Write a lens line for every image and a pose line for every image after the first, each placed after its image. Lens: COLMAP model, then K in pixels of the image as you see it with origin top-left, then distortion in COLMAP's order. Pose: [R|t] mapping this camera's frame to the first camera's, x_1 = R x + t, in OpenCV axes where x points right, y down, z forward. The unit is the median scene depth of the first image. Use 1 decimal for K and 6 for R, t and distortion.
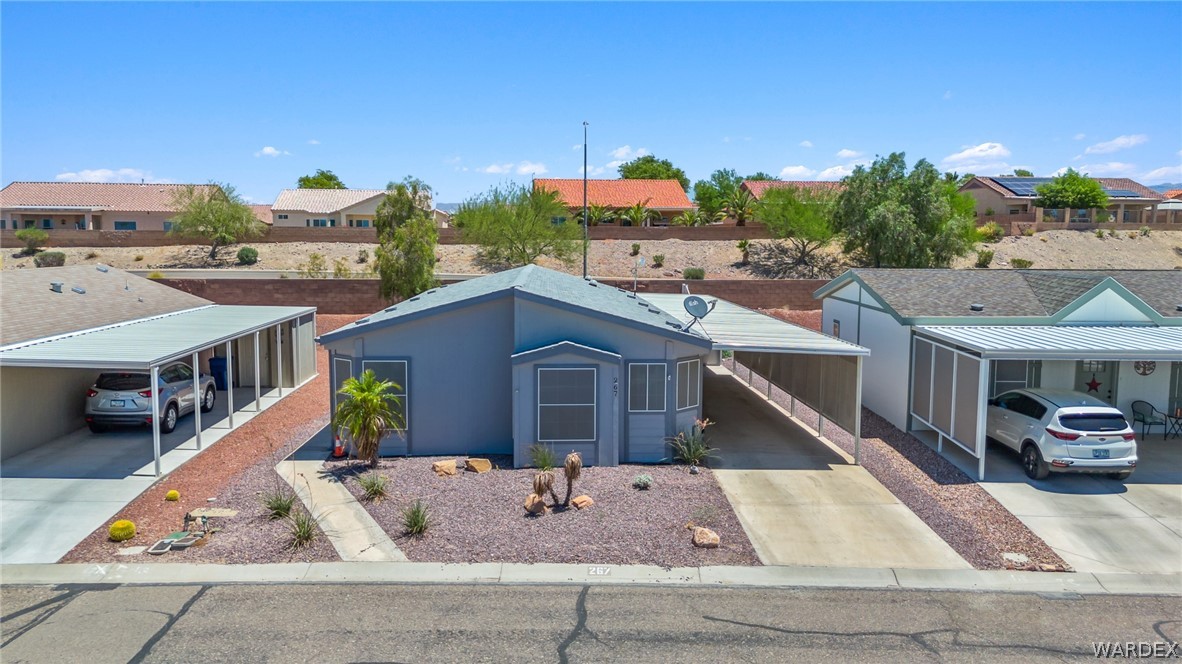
lens RADIAL K [[878.9, 0, 591.0], [0, 878.9, 332.0], [0, 0, 1]] dist [0.067536, -0.059496]
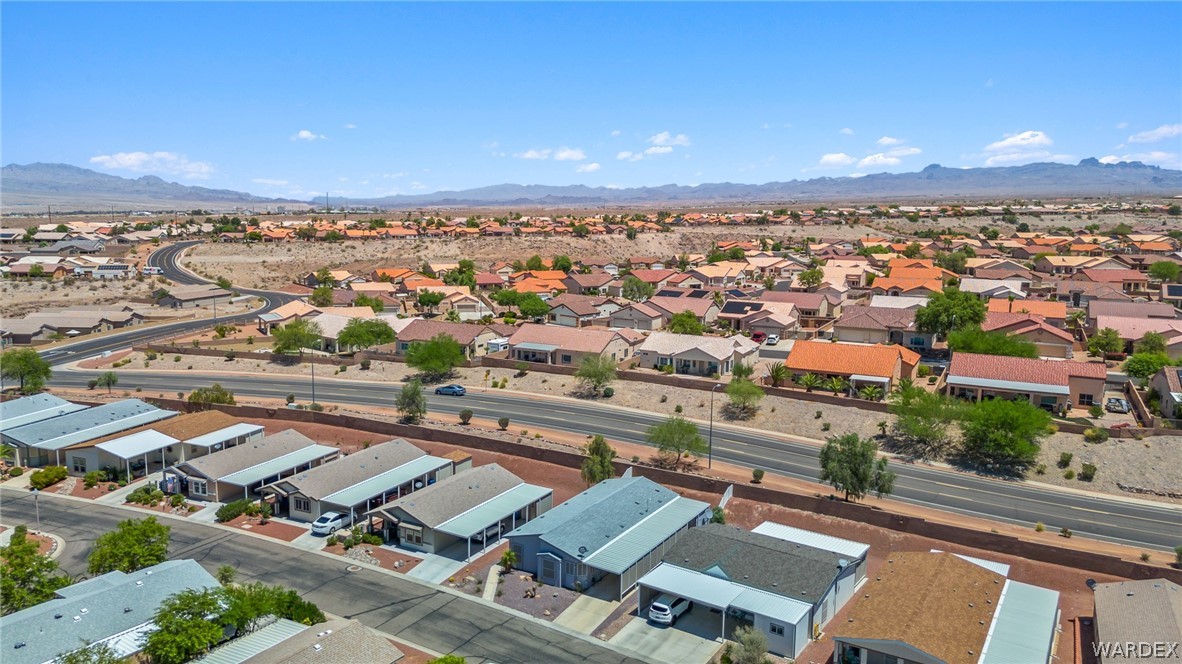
lens RADIAL K [[878.9, 0, 591.0], [0, 878.9, 332.0], [0, 0, 1]] dist [0.067536, -0.059496]
pose [[0.835485, 0.088809, -0.542290, 2.178161], [-0.064929, 0.995895, 0.063060, -1.233671], [0.545664, -0.017476, 0.837822, -2.175273]]
